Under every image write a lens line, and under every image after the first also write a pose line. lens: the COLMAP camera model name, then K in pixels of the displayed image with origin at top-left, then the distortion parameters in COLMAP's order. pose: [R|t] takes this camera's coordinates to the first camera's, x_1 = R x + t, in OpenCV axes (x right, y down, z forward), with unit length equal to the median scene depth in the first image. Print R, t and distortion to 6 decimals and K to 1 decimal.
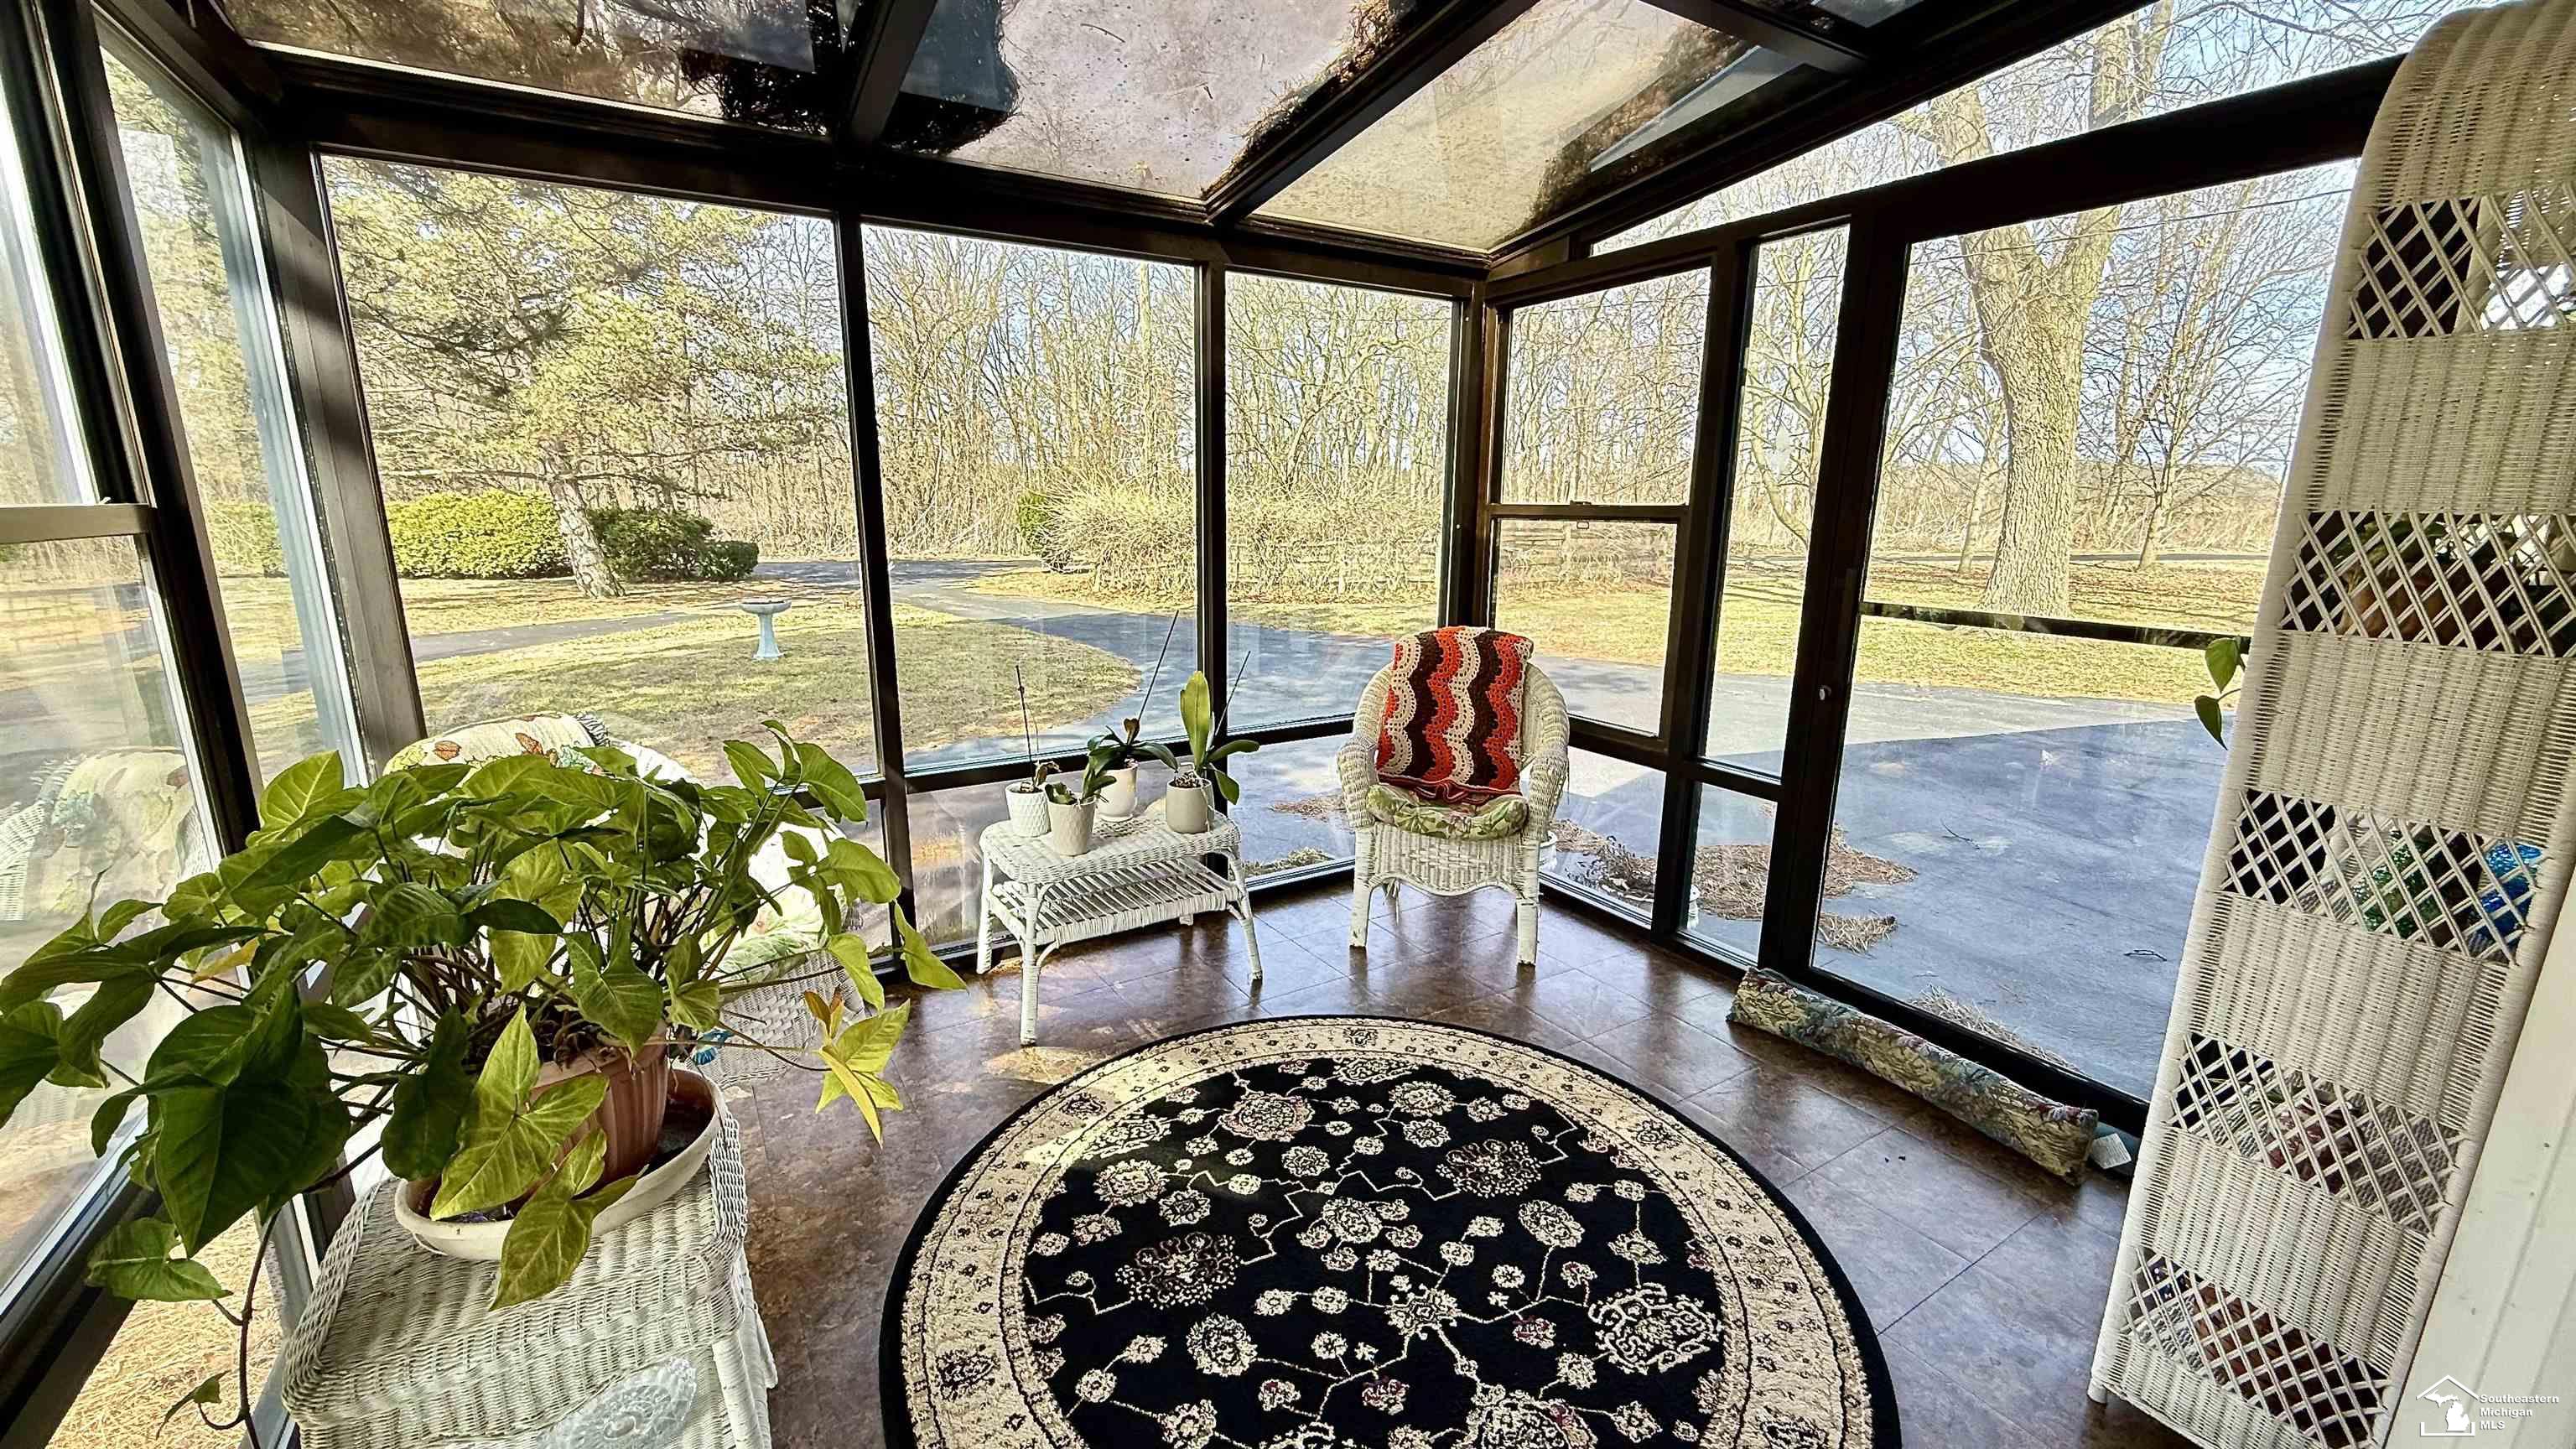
lens RADIAL K [[1010.6, 0, 1288.0], [0, 1010.6, 724.5], [0, 0, 1]] dist [0.000949, 0.000111]
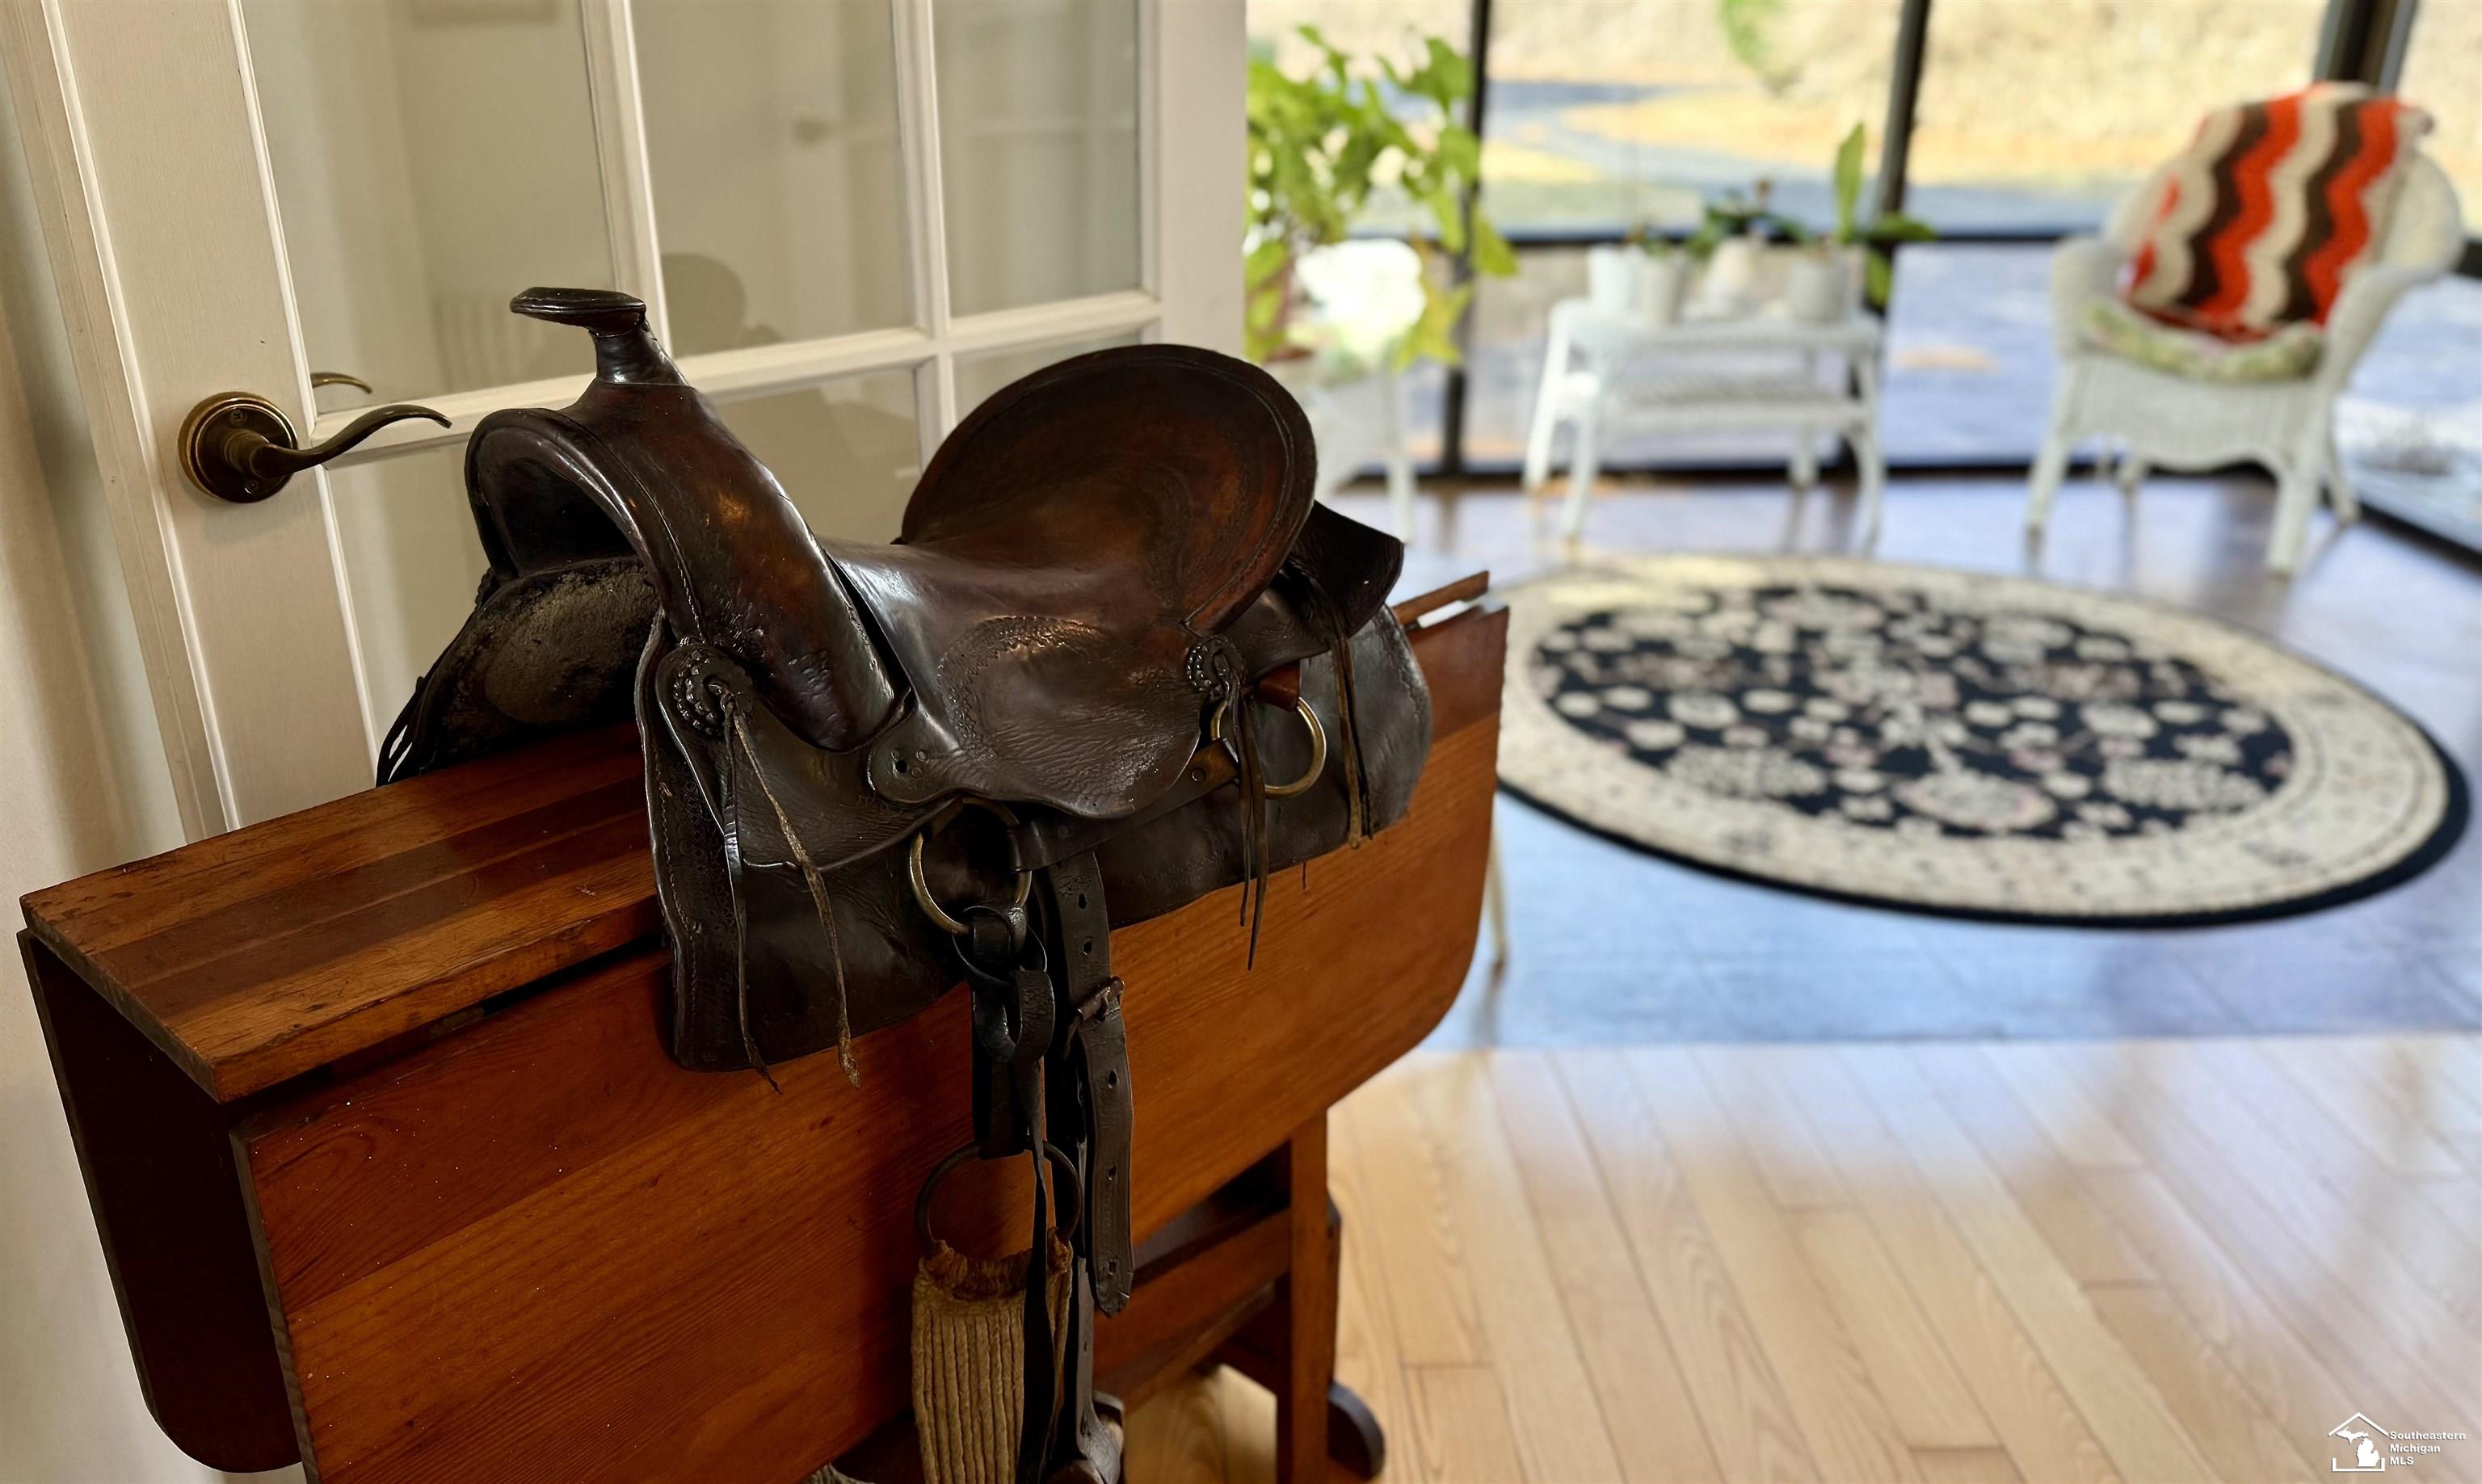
lens RADIAL K [[1881.8, 0, 1241.0], [0, 1881.8, 742.0], [0, 0, 1]] dist [-0.007021, -0.007286]
pose [[0.879300, 0.178776, -0.441441, 0.260168], [-0.104481, 0.976705, 0.187435, 0.241870], [0.464666, -0.118689, 0.877495, -0.625456]]
